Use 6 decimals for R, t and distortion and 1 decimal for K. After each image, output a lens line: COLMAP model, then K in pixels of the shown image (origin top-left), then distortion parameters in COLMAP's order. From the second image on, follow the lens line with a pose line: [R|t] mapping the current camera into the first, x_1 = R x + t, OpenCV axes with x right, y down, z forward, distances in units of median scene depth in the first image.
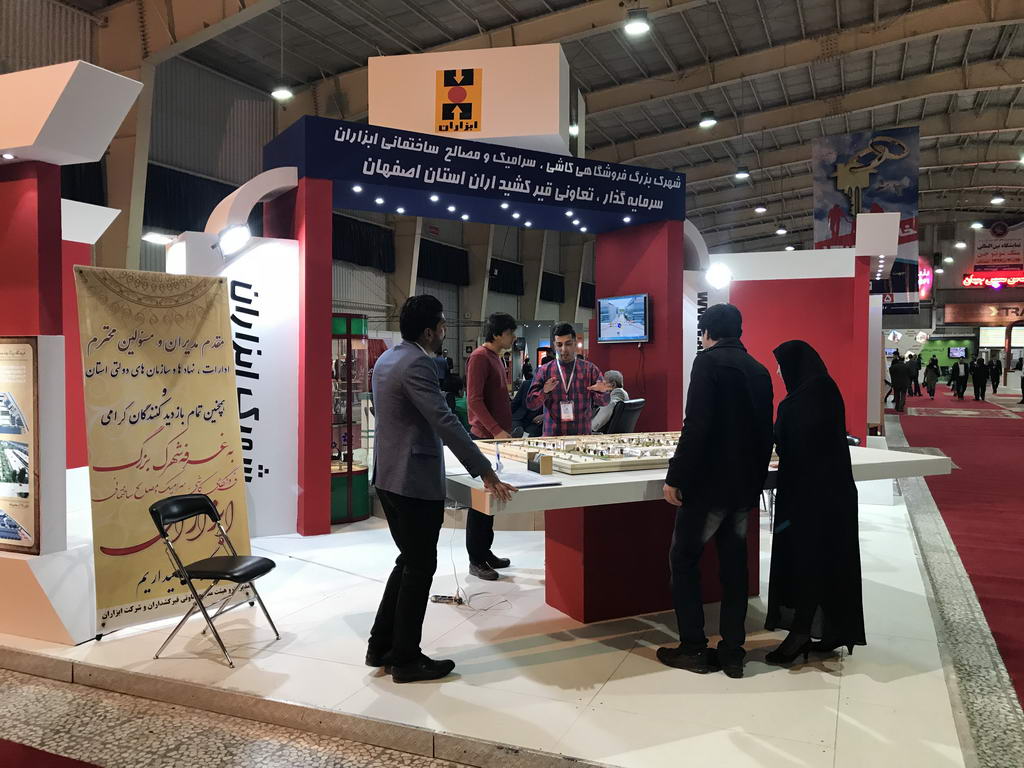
lens RADIAL K [[842.6, 0, 483.8], [0, 842.6, 378.4], [0, 0, 1]] dist [0.032069, -0.028054]
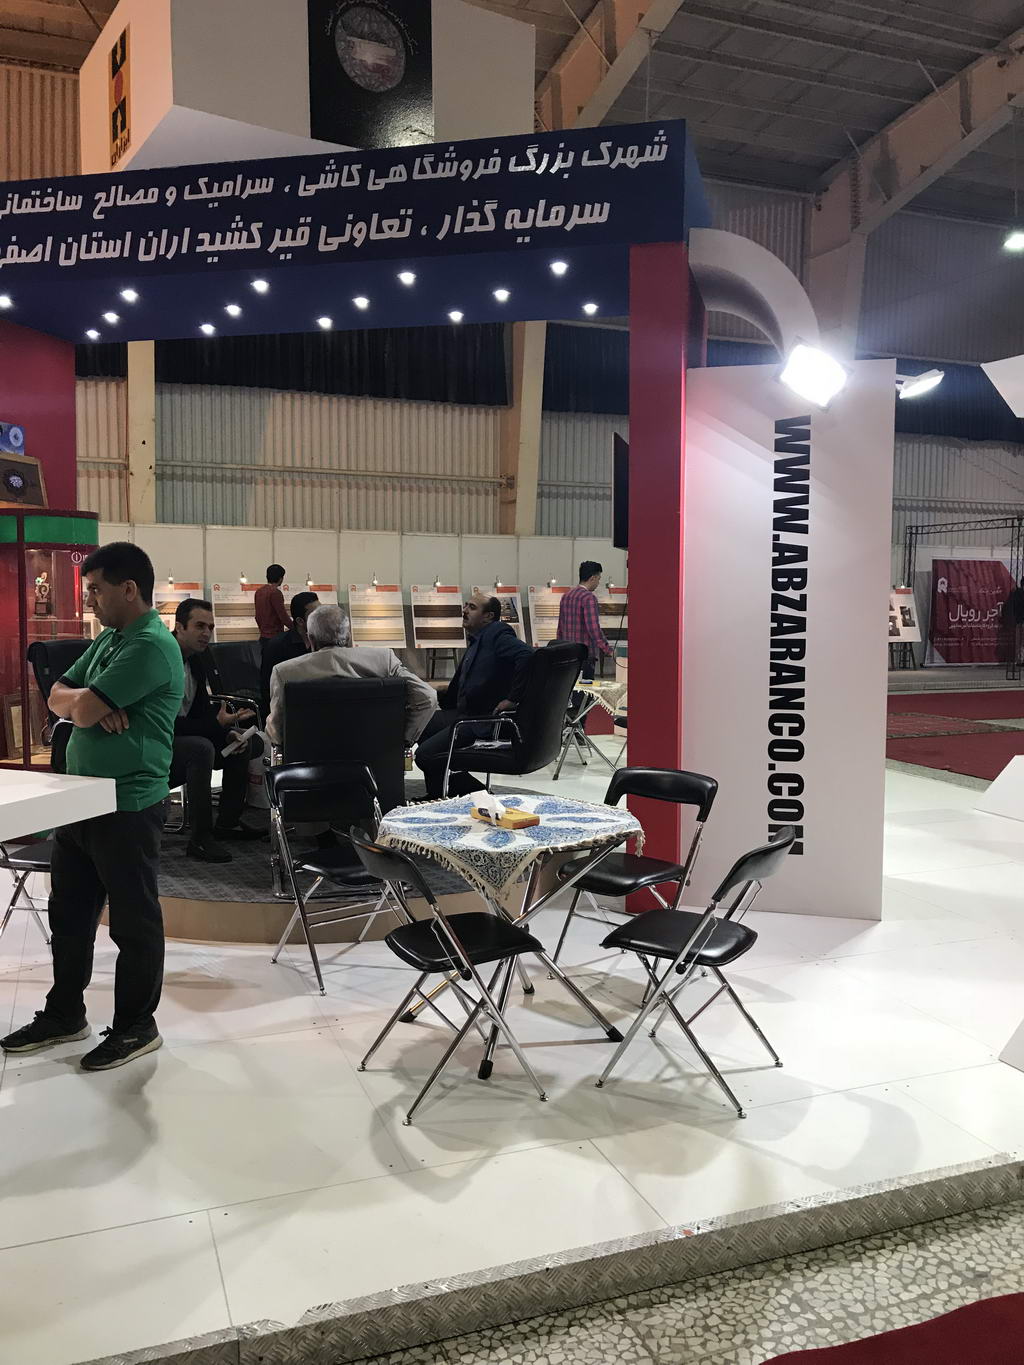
lens RADIAL K [[1123.2, 0, 543.3], [0, 1123.2, 671.5], [0, 0, 1]] dist [0.032069, -0.028054]
pose [[0.696443, 0.056846, -0.715357, 0.703389], [-0.027581, 0.998241, 0.052474, -0.012272], [0.717082, -0.016815, 0.696786, 0.700726]]
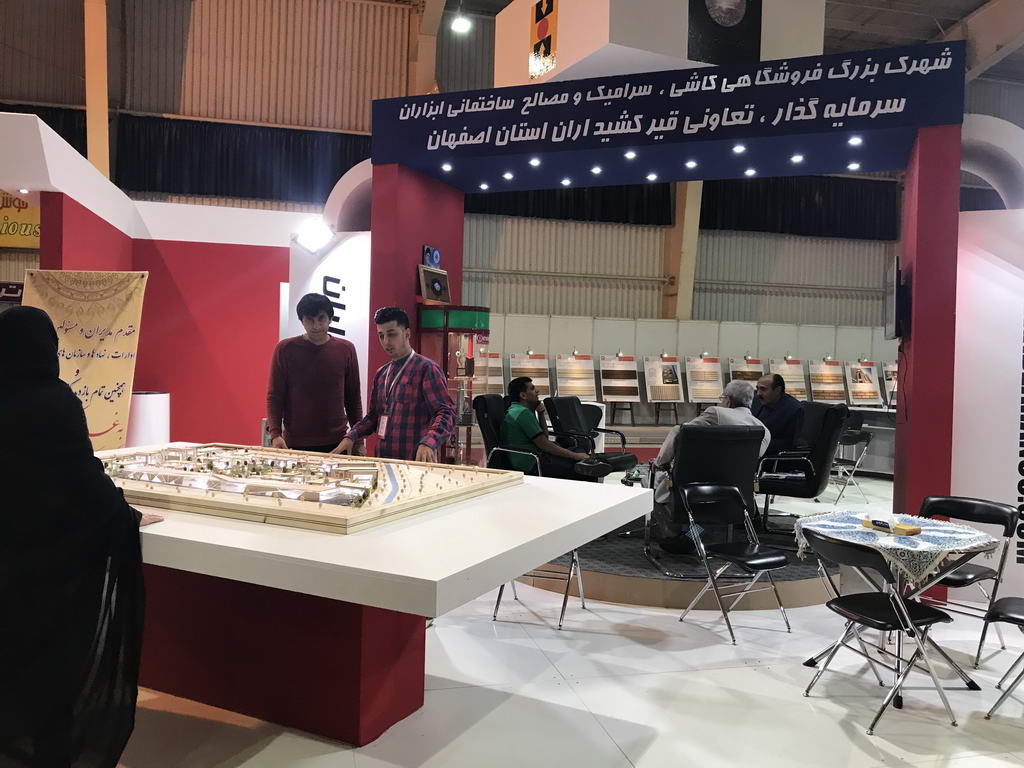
lens RADIAL K [[842.6, 0, 537.4], [0, 842.6, 380.2], [0, 0, 1]] dist [0.032069, -0.028054]
pose [[0.605853, 0.037066, -0.794712, 0.630393], [-0.045603, 0.998890, 0.011823, -0.011000], [0.794268, 0.029078, 0.606871, 0.527496]]
